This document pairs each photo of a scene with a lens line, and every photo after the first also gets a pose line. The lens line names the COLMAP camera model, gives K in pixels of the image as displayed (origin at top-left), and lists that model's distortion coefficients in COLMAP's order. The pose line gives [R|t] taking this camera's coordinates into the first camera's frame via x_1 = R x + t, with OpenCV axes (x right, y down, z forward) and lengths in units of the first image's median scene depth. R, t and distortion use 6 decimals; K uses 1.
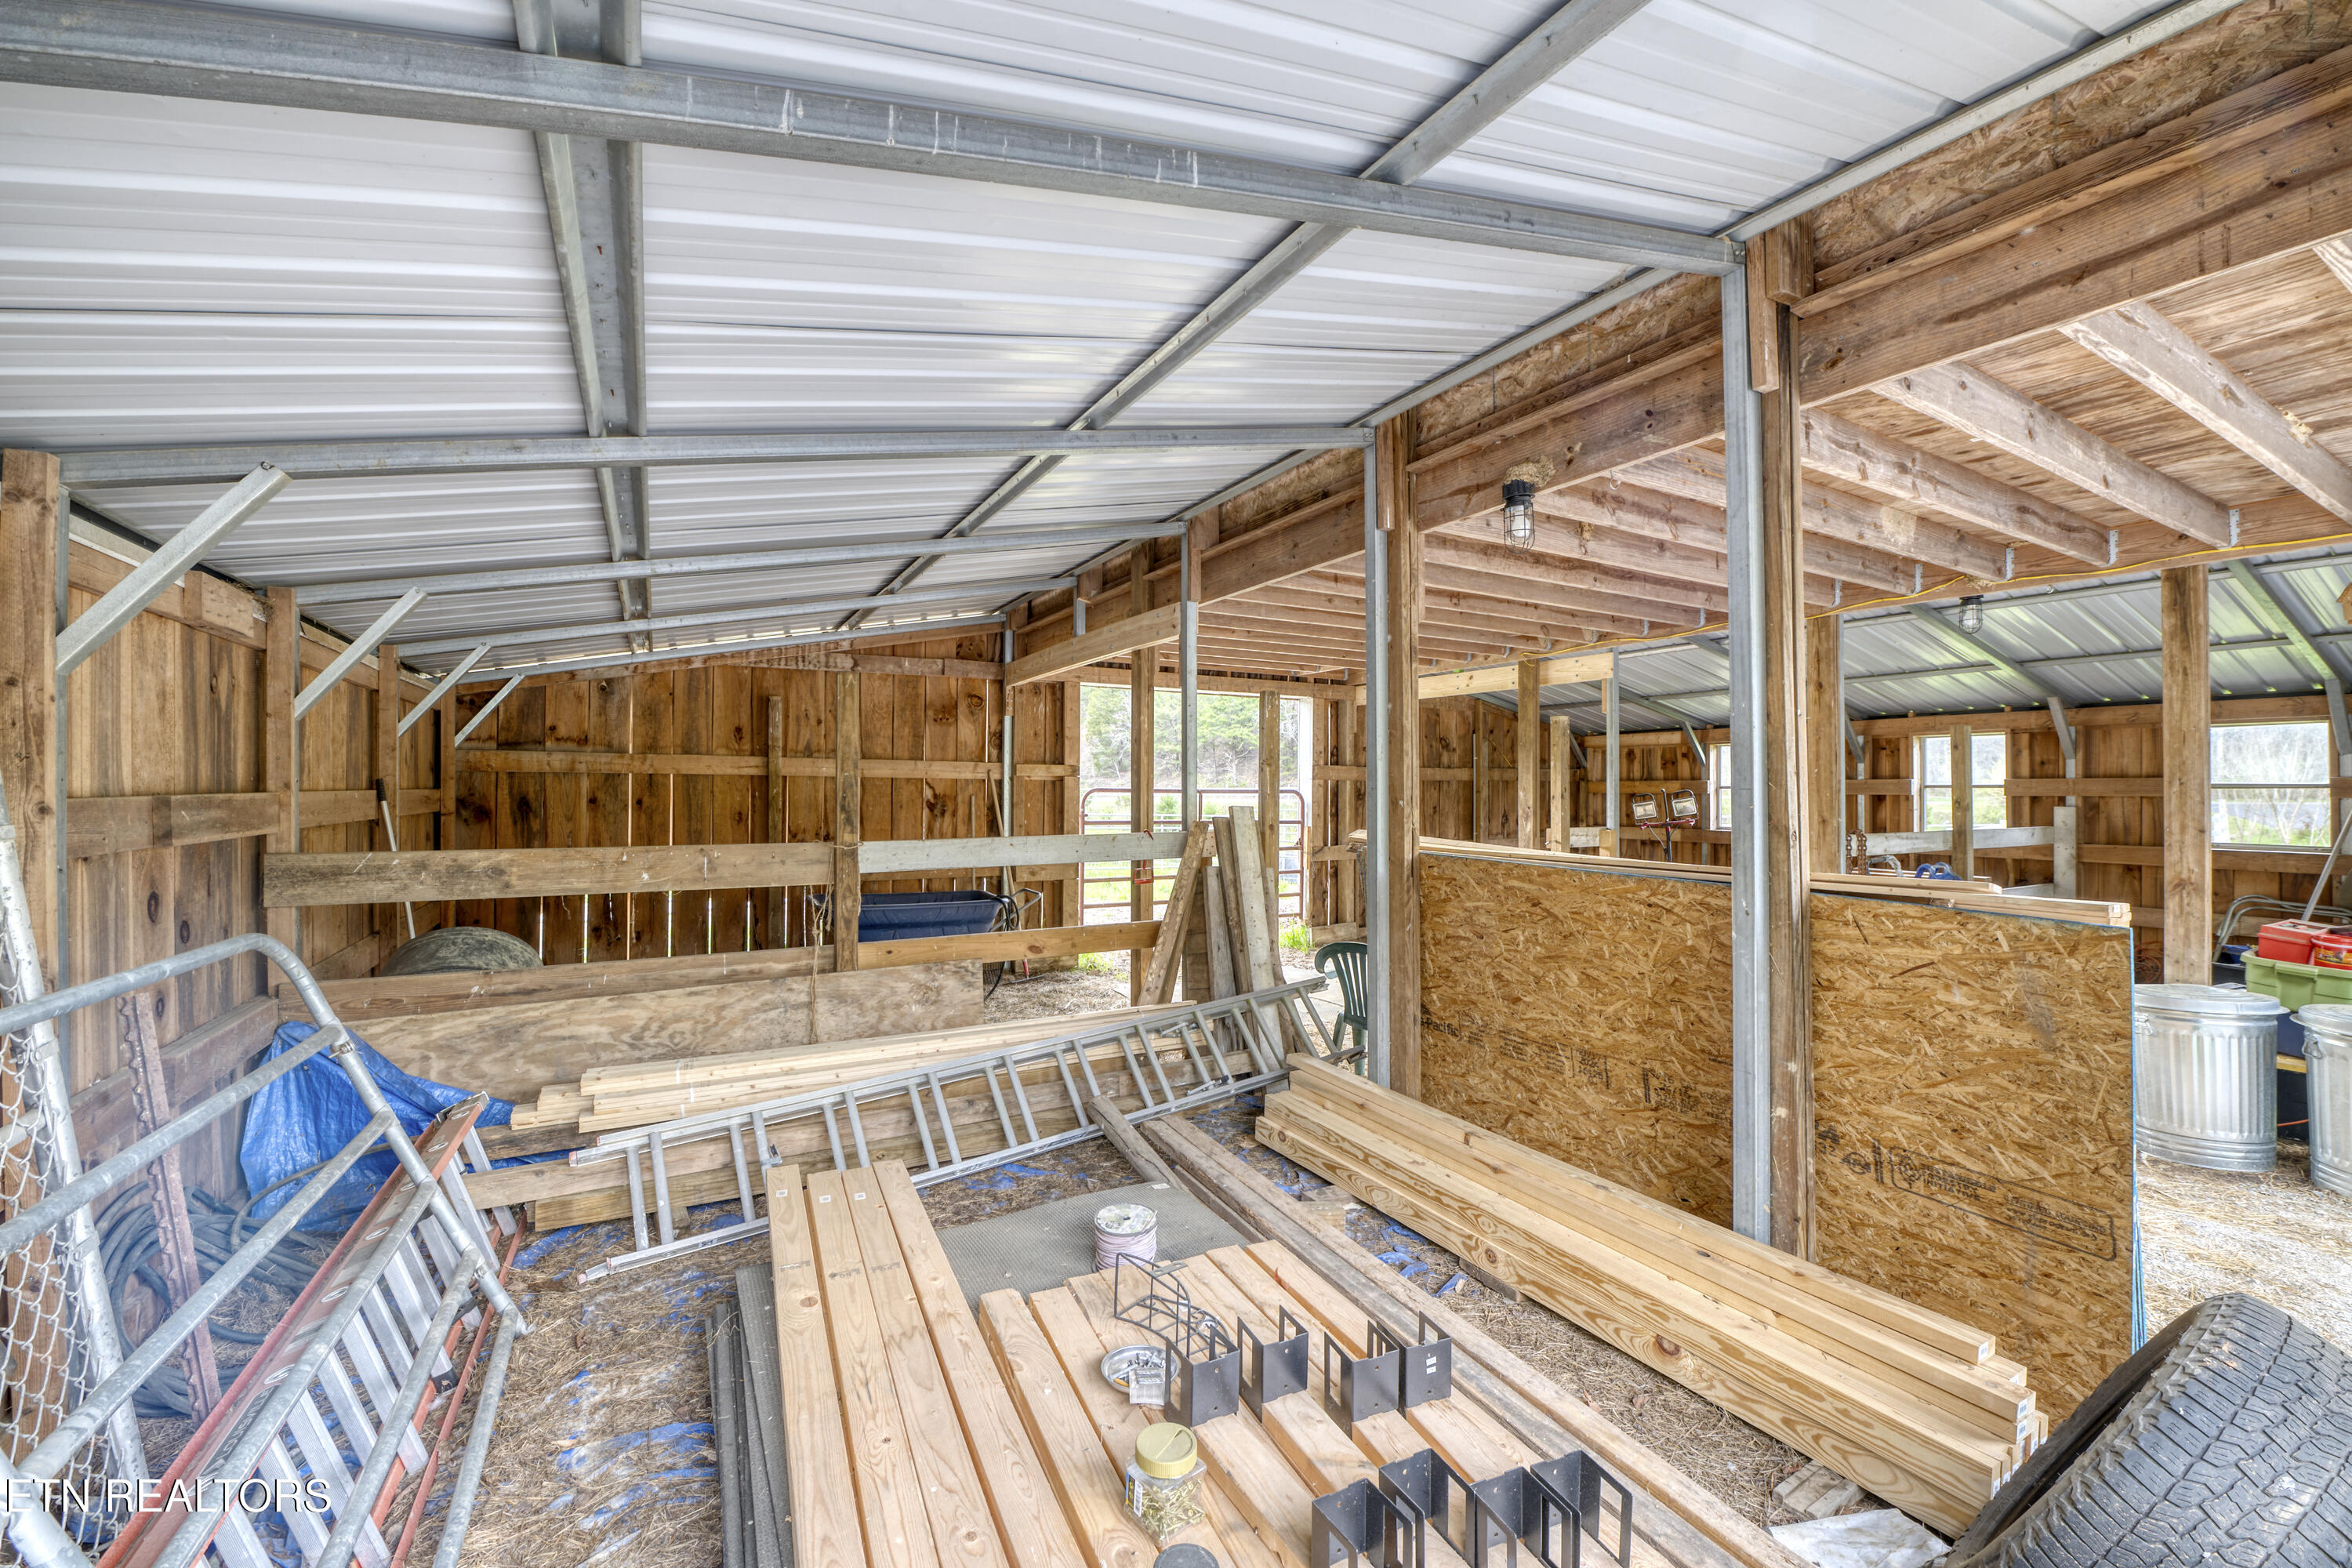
lens RADIAL K [[950.7, 0, 1176.2], [0, 950.7, 786.6], [0, 0, 1]] dist [-0.022452, -0.000224]
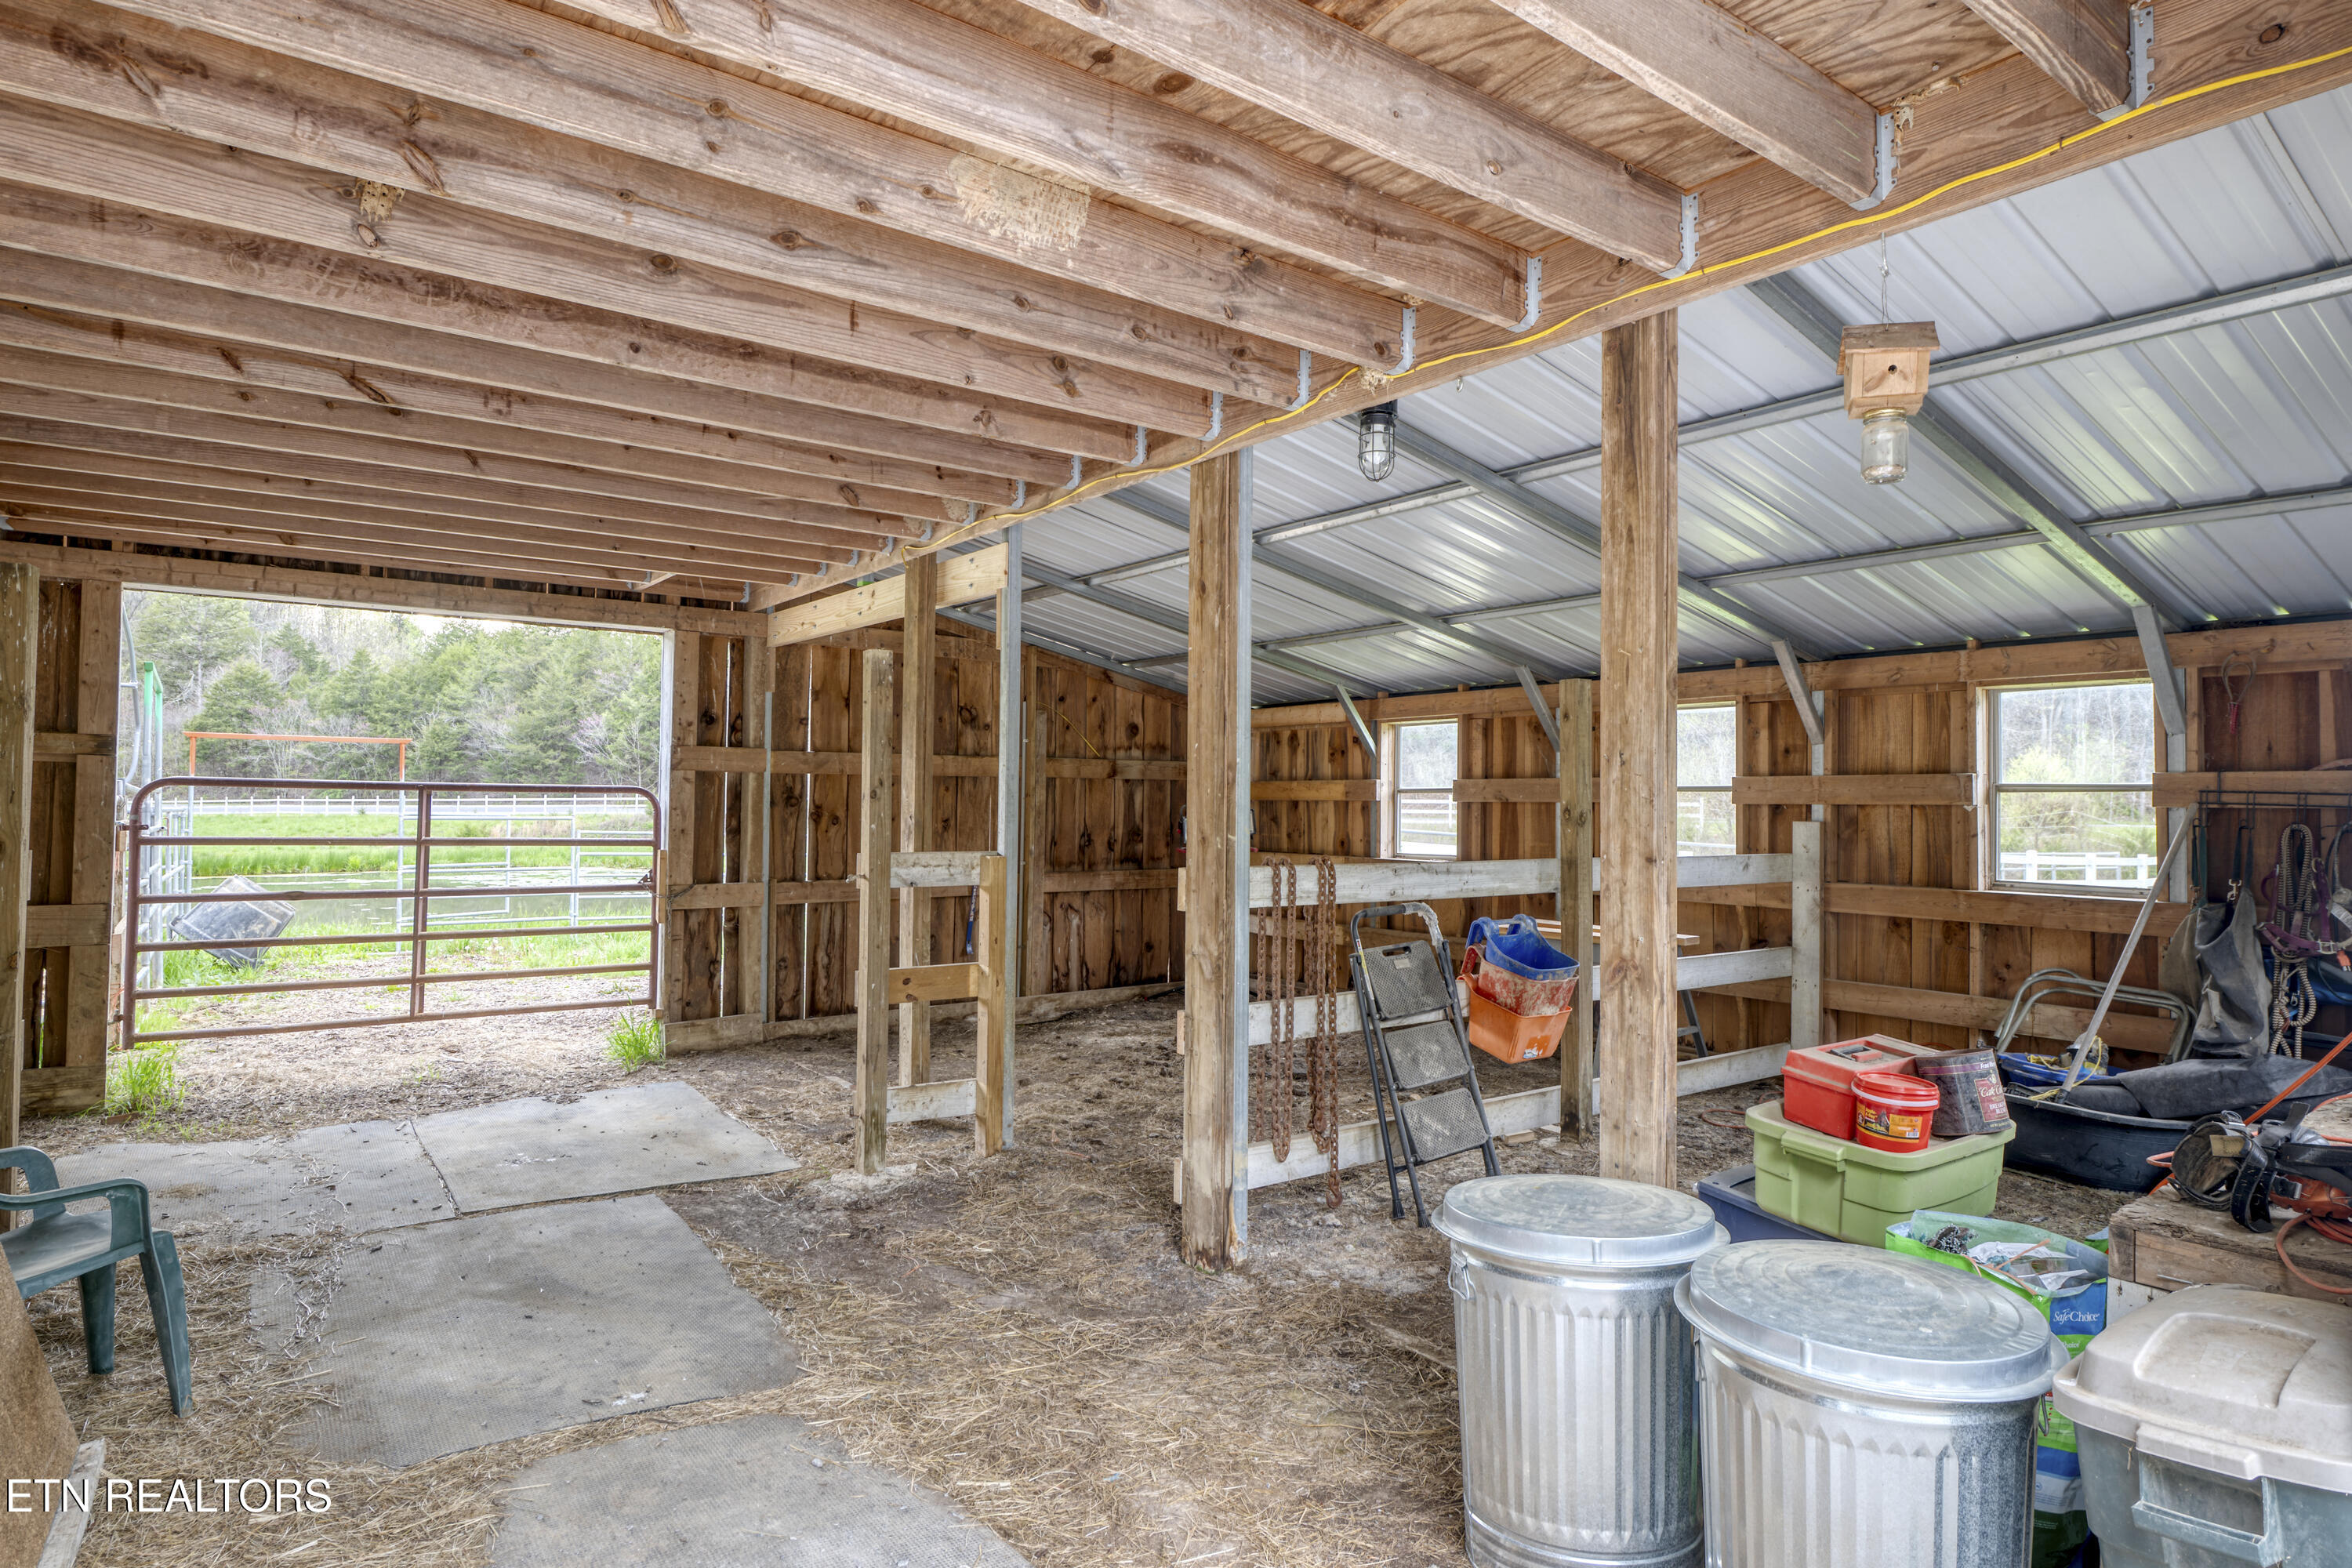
lens RADIAL K [[1321.8, 0, 1175.1], [0, 1321.8, 774.6], [0, 0, 1]] dist [-0.006262, -0.001091]
pose [[0.991897, 0.010297, 0.126624, 0.432422], [-0.007982, 0.999792, -0.018782, 0.010363], [-0.126791, 0.017619, 0.991773, 0.190899]]
